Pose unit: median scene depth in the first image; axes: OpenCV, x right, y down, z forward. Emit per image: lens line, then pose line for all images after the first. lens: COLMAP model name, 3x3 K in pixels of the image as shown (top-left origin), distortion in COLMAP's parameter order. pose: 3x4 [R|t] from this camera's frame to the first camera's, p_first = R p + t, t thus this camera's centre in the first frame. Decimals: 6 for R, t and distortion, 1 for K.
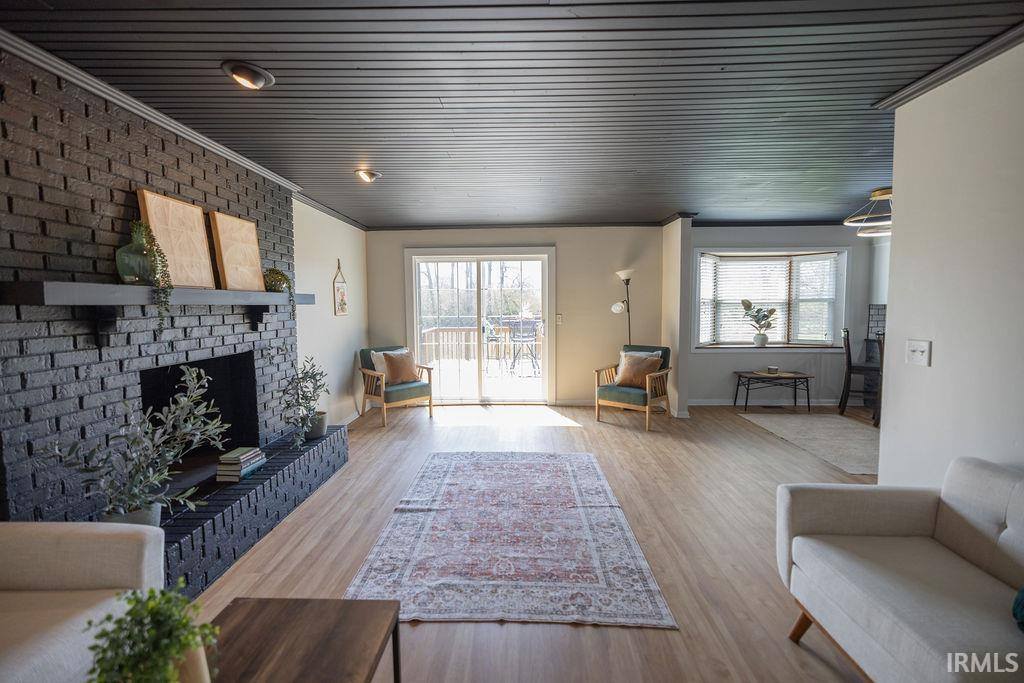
lens RADIAL K [[427.3, 0, 509.5], [0, 427.3, 336.1], [0, 0, 1]] dist [-0.000819, -0.000009]
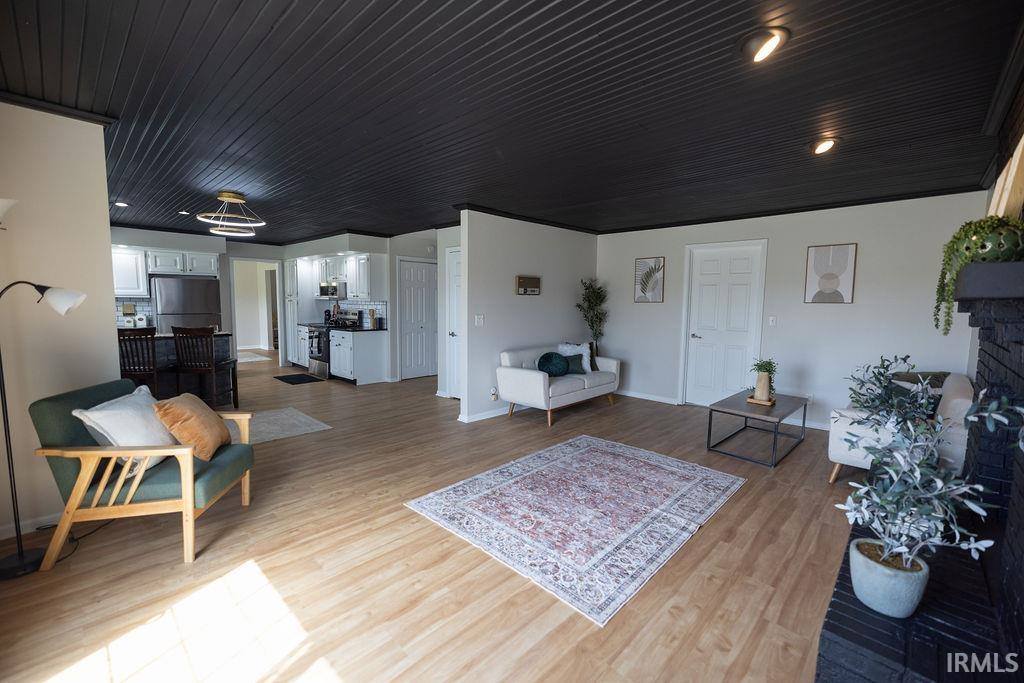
lens RADIAL K [[427.3, 0, 509.5], [0, 427.3, 336.1], [0, 0, 1]] dist [-0.000819, -0.000009]
pose [[-0.741967, -0.058972, 0.667838, -0.454317], [0.041736, 0.990129, 0.133800, -0.107787], [-0.669136, 0.127148, -0.732182, 1.556443]]
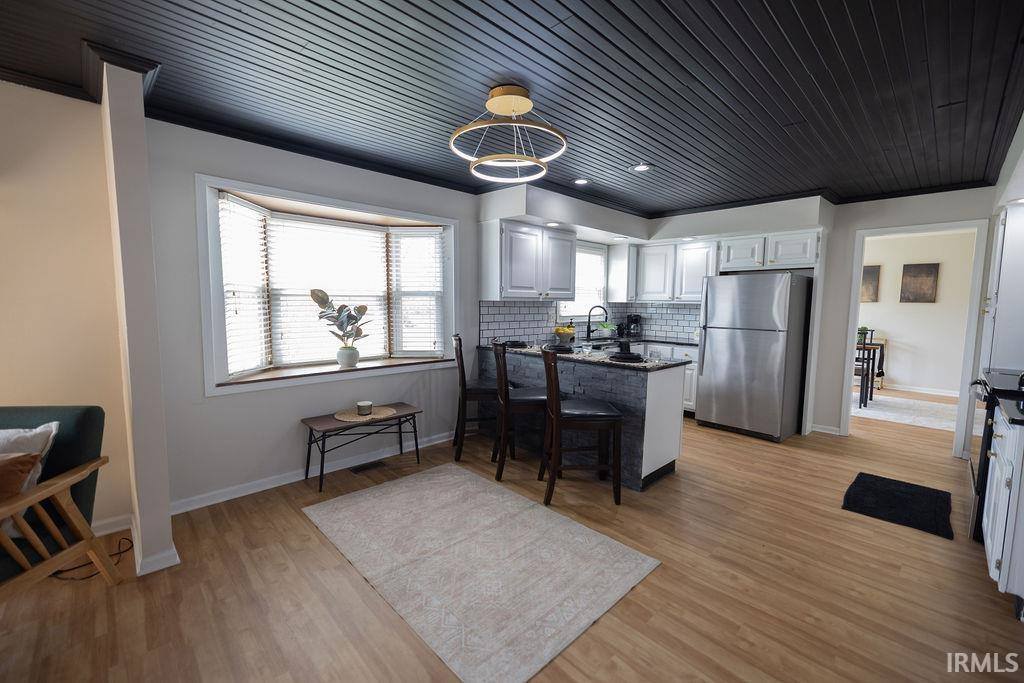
lens RADIAL K [[425.2, 0, 502.2], [0, 425.2, 338.9], [0, 0, 1]] dist [0.002525, 0.000355]
pose [[0.706190, -0.049555, 0.706286, 0.535947], [0.036820, 0.998768, 0.033261, -0.047899], [-0.707064, 0.002517, 0.707145, 0.703385]]
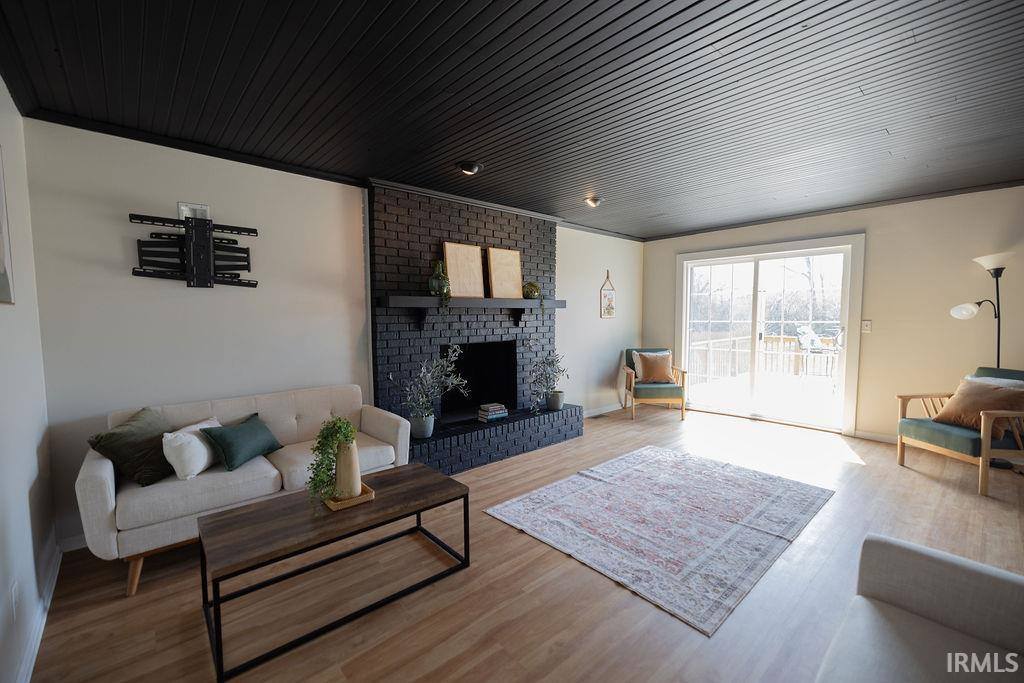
lens RADIAL K [[429.5, 0, 507.0], [0, 429.5, 343.8], [0, 0, 1]] dist [0.001181, 0.000195]
pose [[0.683101, 0.052860, -0.728409, 0.395684], [-0.052935, 0.998338, 0.022806, 0.013402], [0.728403, 0.022979, 0.684763, -0.008526]]
